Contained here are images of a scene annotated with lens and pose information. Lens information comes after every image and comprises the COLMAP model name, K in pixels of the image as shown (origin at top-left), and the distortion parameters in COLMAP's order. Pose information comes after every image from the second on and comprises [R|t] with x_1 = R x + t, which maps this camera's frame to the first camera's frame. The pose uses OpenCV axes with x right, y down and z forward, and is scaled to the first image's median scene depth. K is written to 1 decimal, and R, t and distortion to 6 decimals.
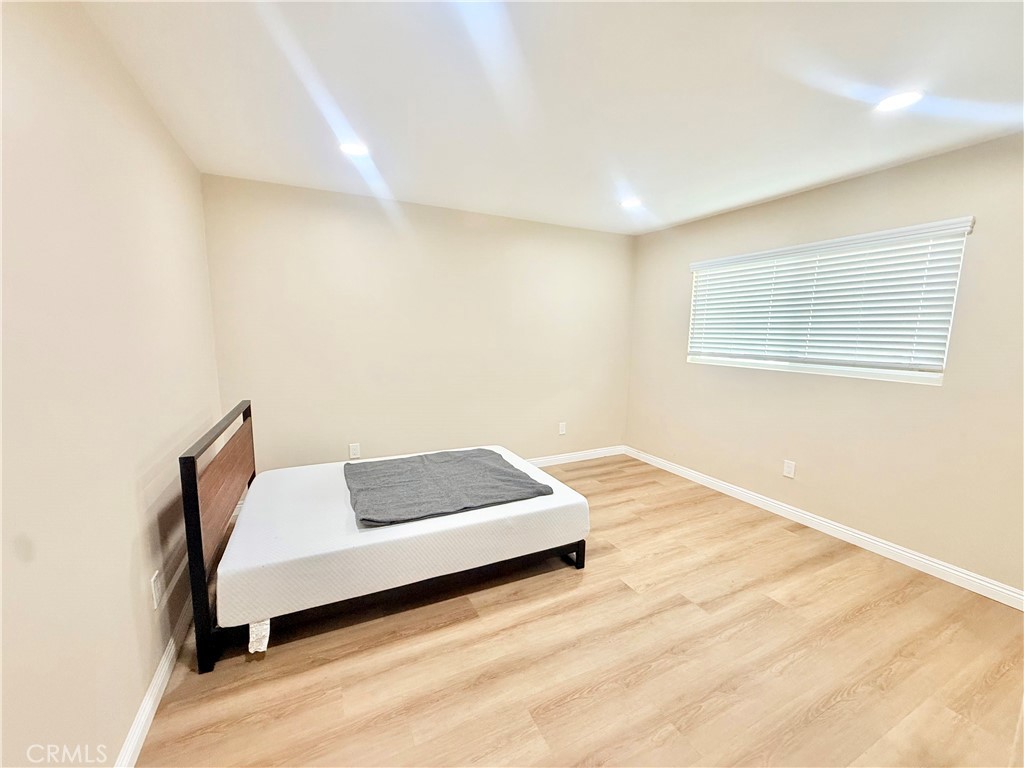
lens RADIAL K [[402.8, 0, 513.5], [0, 402.8, 380.7], [0, 0, 1]] dist [-0.000944, -0.000171]
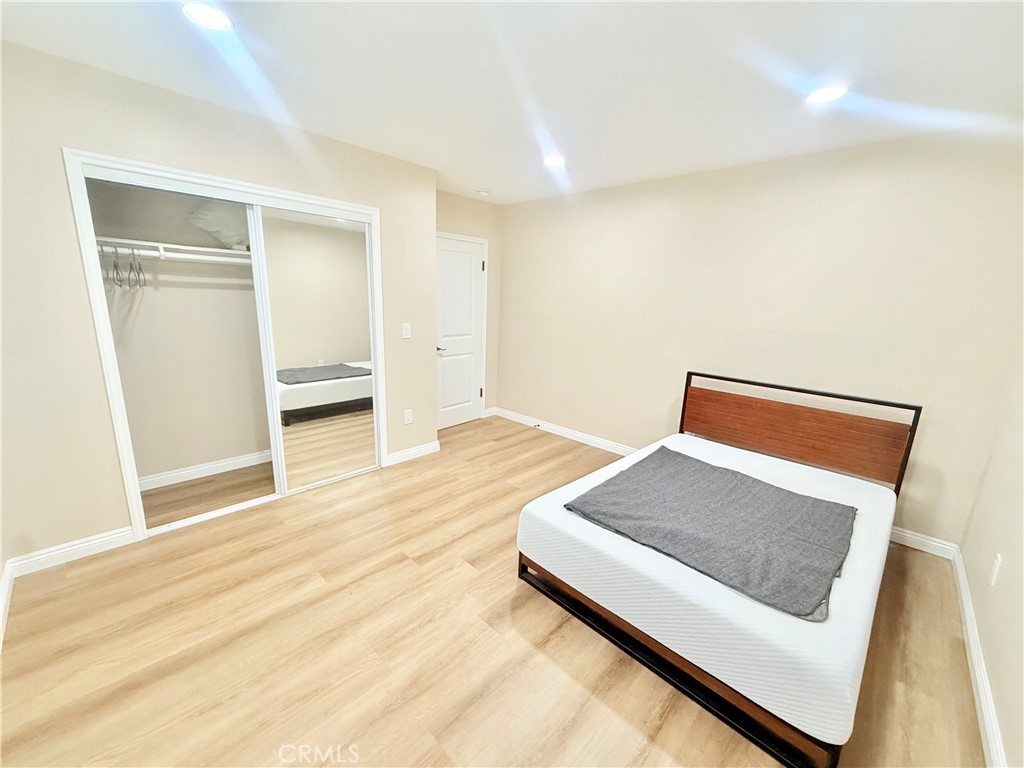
lens RADIAL K [[402.8, 0, 513.8], [0, 402.8, 381.7], [0, 0, 1]] dist [-0.000944, -0.000171]
pose [[-0.938076, 0.032518, -0.344899, 0.502093], [-0.083185, 0.945314, 0.315377, -0.226085], [0.336293, 0.324538, -0.884071, 1.729566]]
